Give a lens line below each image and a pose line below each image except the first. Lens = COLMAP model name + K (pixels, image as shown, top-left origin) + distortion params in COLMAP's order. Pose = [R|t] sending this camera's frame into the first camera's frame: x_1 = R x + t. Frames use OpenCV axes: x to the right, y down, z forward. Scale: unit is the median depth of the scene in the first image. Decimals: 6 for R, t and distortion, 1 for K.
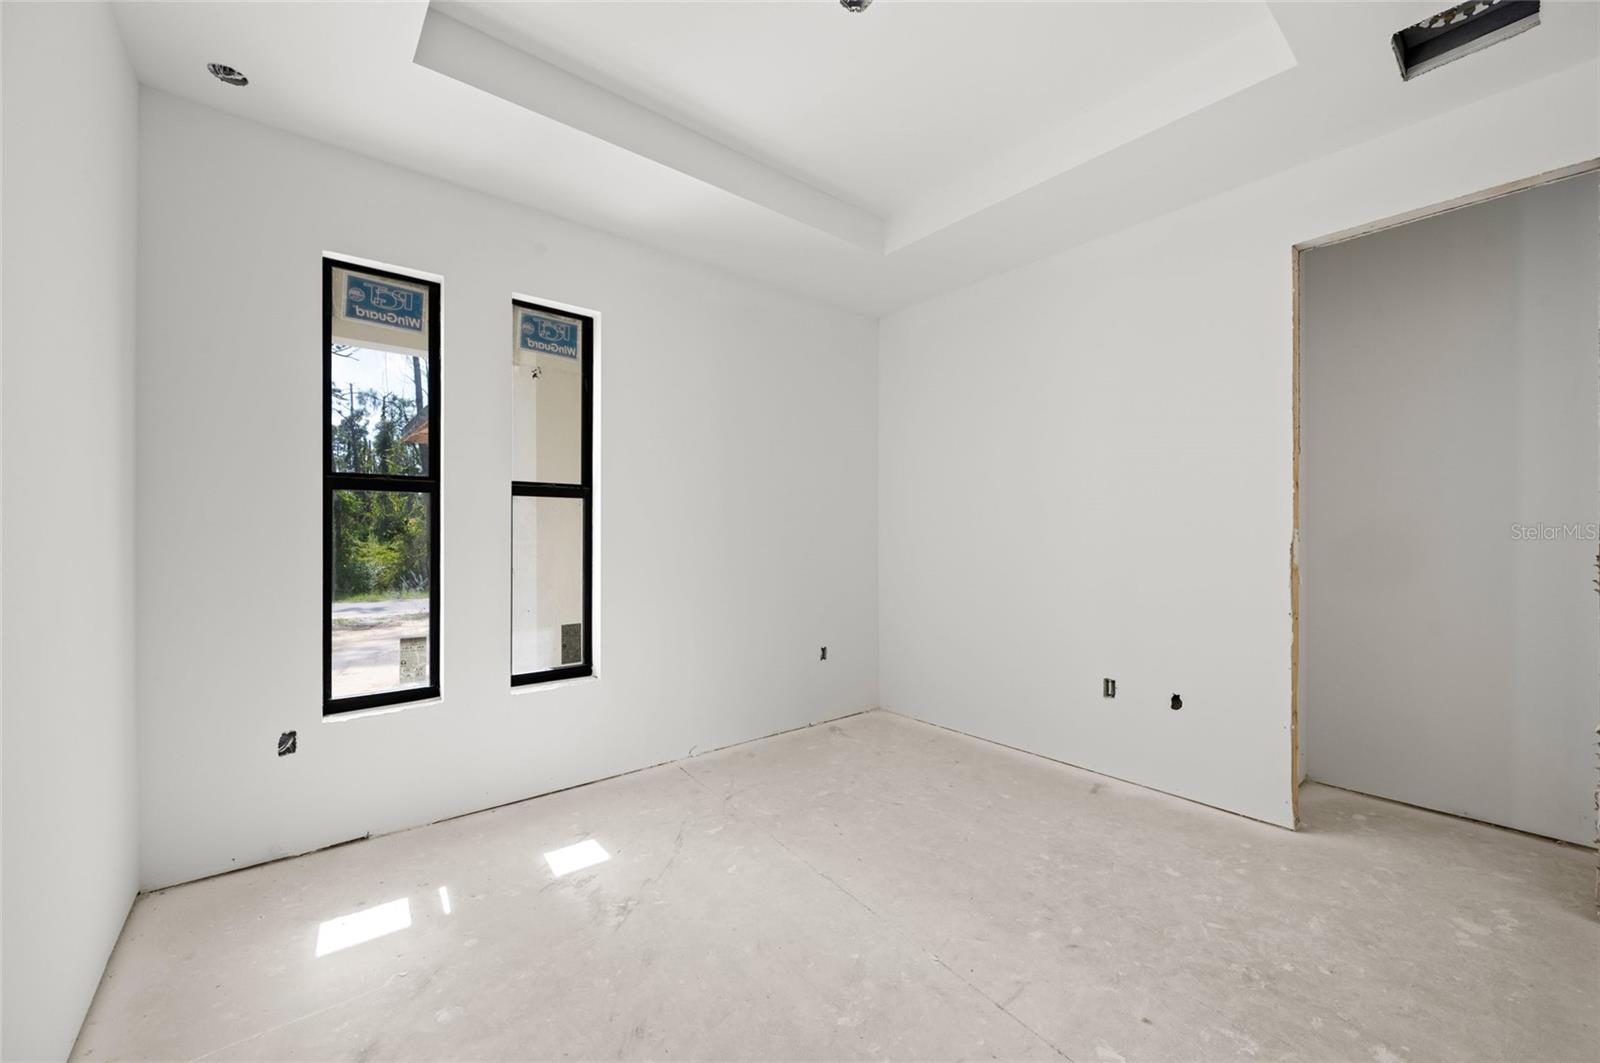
lens RADIAL K [[633.7, 0, 803.5], [0, 633.7, 536.3], [0, 0, 1]] dist [0.000270, -0.000018]
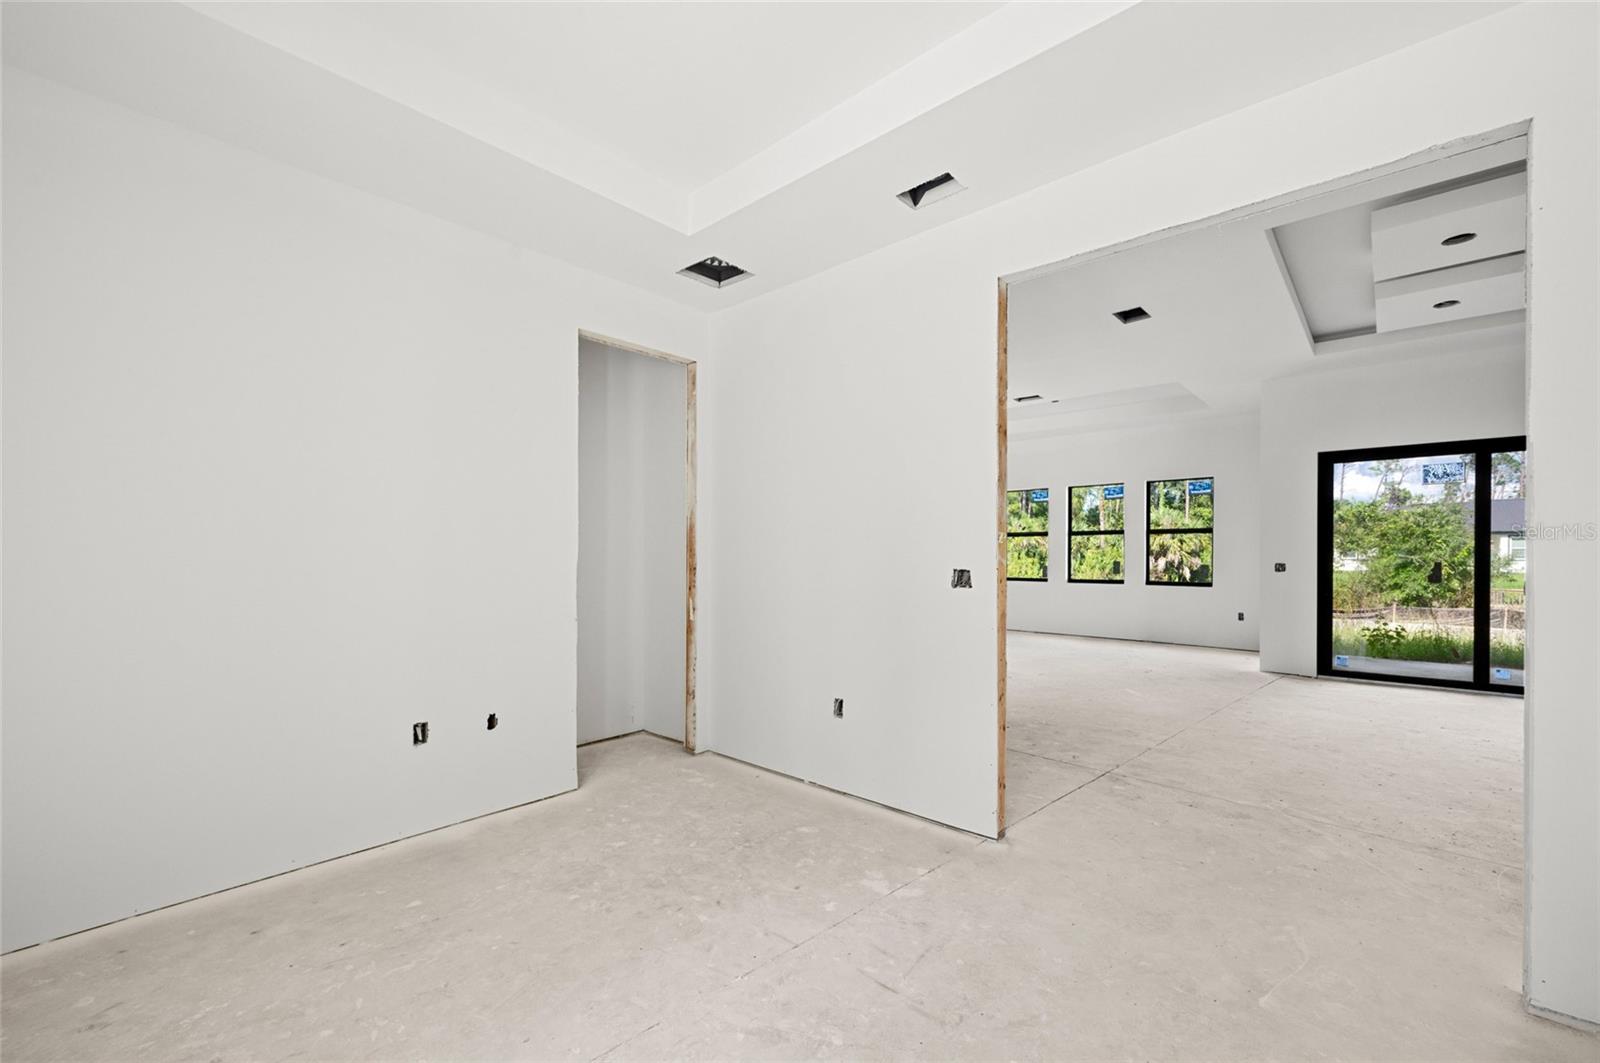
lens RADIAL K [[653.3, 0, 798.2], [0, 653.3, 554.7], [0, 0, 1]] dist [0.001002, 0.000184]
pose [[-0.139605, -0.002536, 0.990204, -0.543351], [0.005461, 0.999980, 0.003331, -0.008857], [-0.990192, 0.005873, -0.139588, 0.679877]]
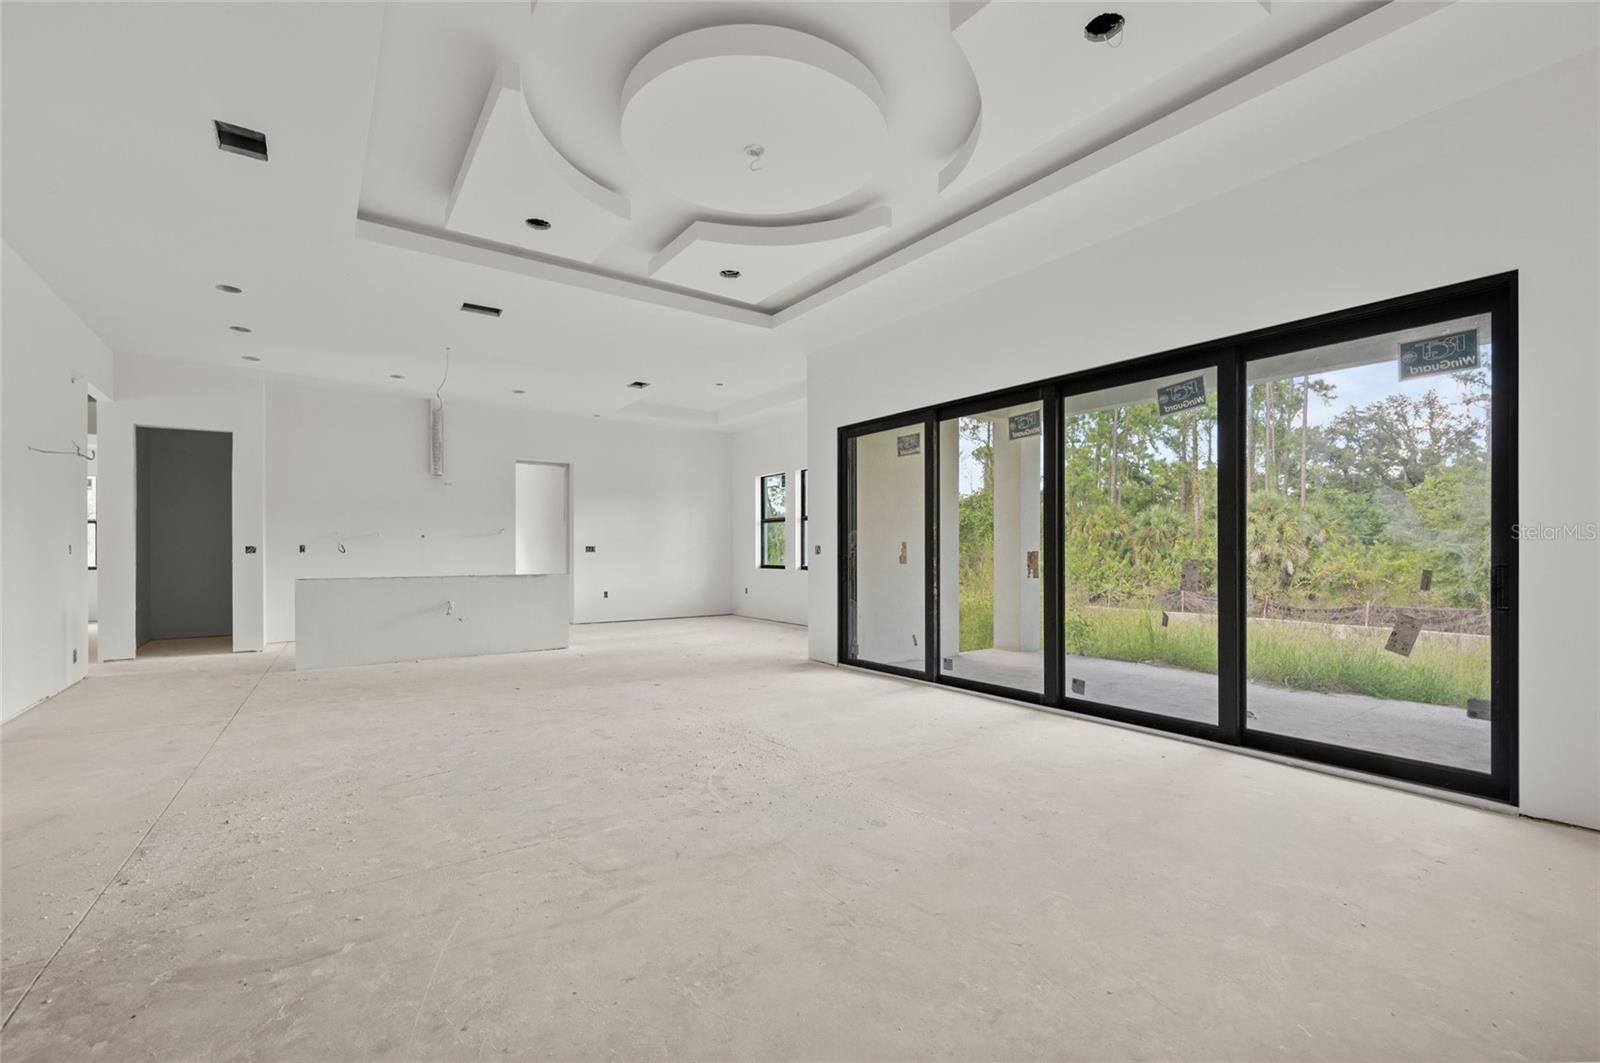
lens RADIAL K [[690.3, 0, 797.4], [0, 690.3, 549.3], [0, 0, 1]] dist [-0.003798, -0.000741]
pose [[0.078399, -0.002468, 0.996919, -0.813443], [0.008818, 0.999960, 0.001782, 0.048090], [-0.996883, 0.008651, 0.078418, -1.485508]]
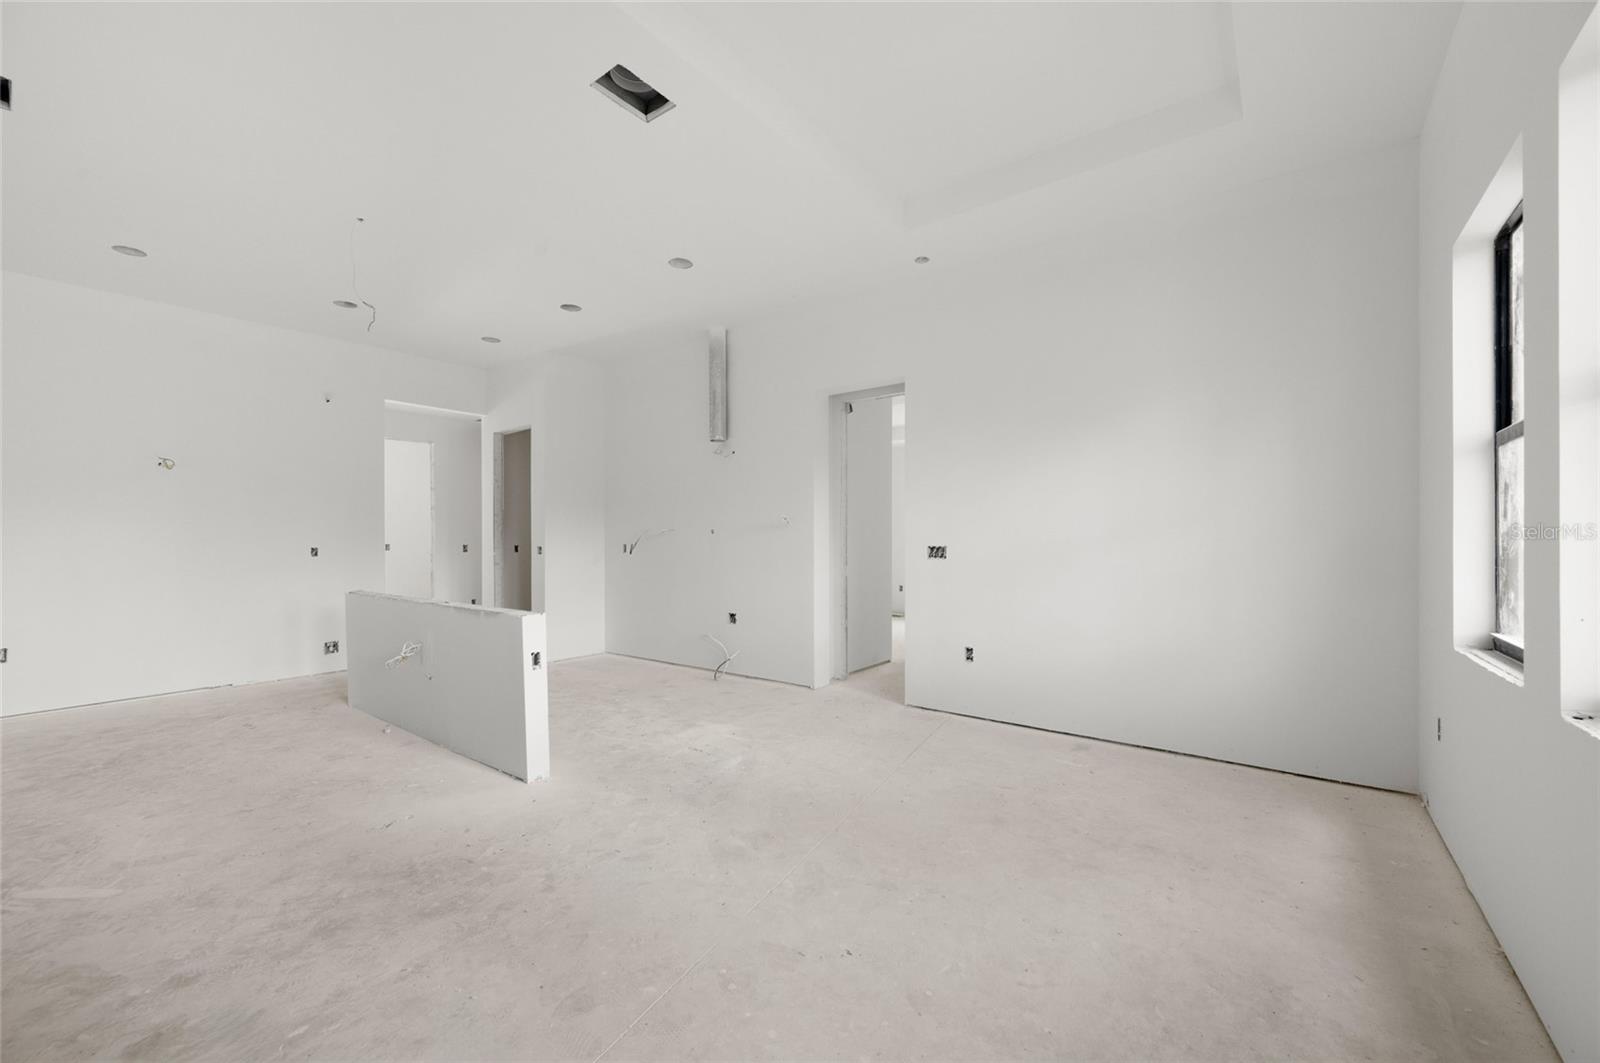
lens RADIAL K [[633.7, 0, 803.5], [0, 633.7, 536.3], [0, 0, 1]] dist [0.000270, -0.000018]
pose [[0.975459, -0.006670, 0.220079, 1.990550], [0.009447, 0.999888, -0.011567, 0.020411], [-0.219977, 0.013363, 0.975413, -1.559996]]
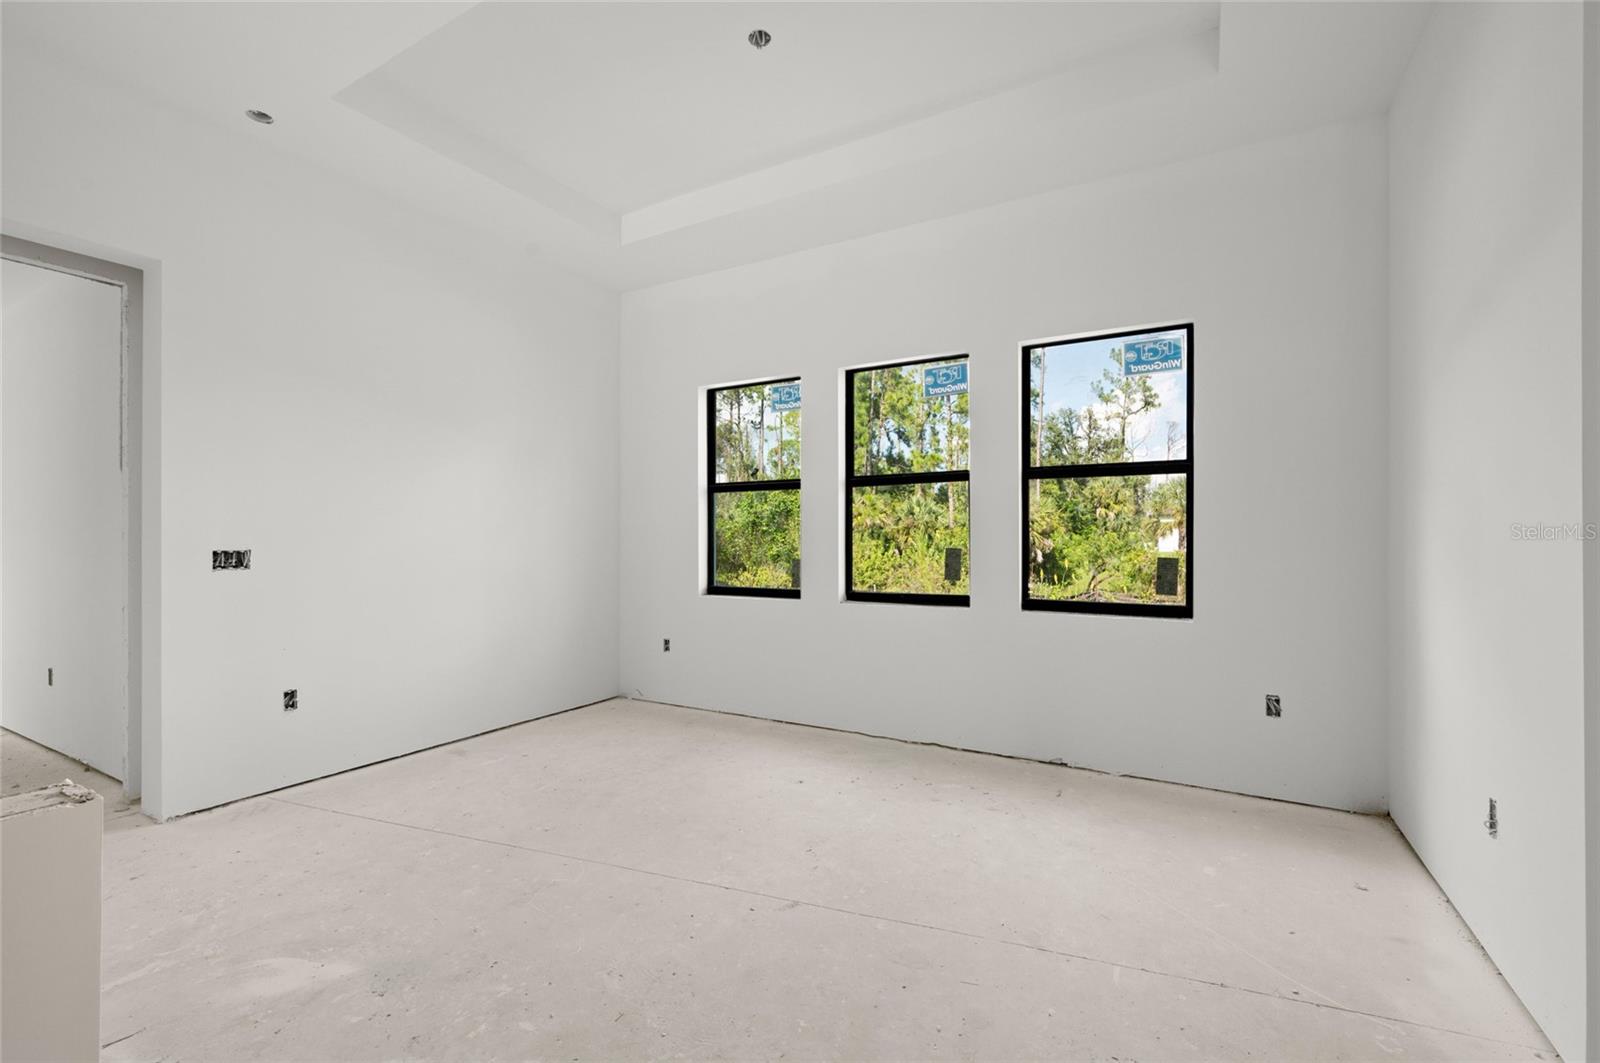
lens RADIAL K [[687.4, 0, 800.0], [0, 687.4, 531.5], [0, 0, 1]] dist [0.002535, -0.000006]
pose [[-0.346322, 0.005582, 0.938099, 1.316024], [0.007755, 0.999965, -0.003087, 0.009815], [-0.938084, 0.006206, -0.346353, -0.610867]]
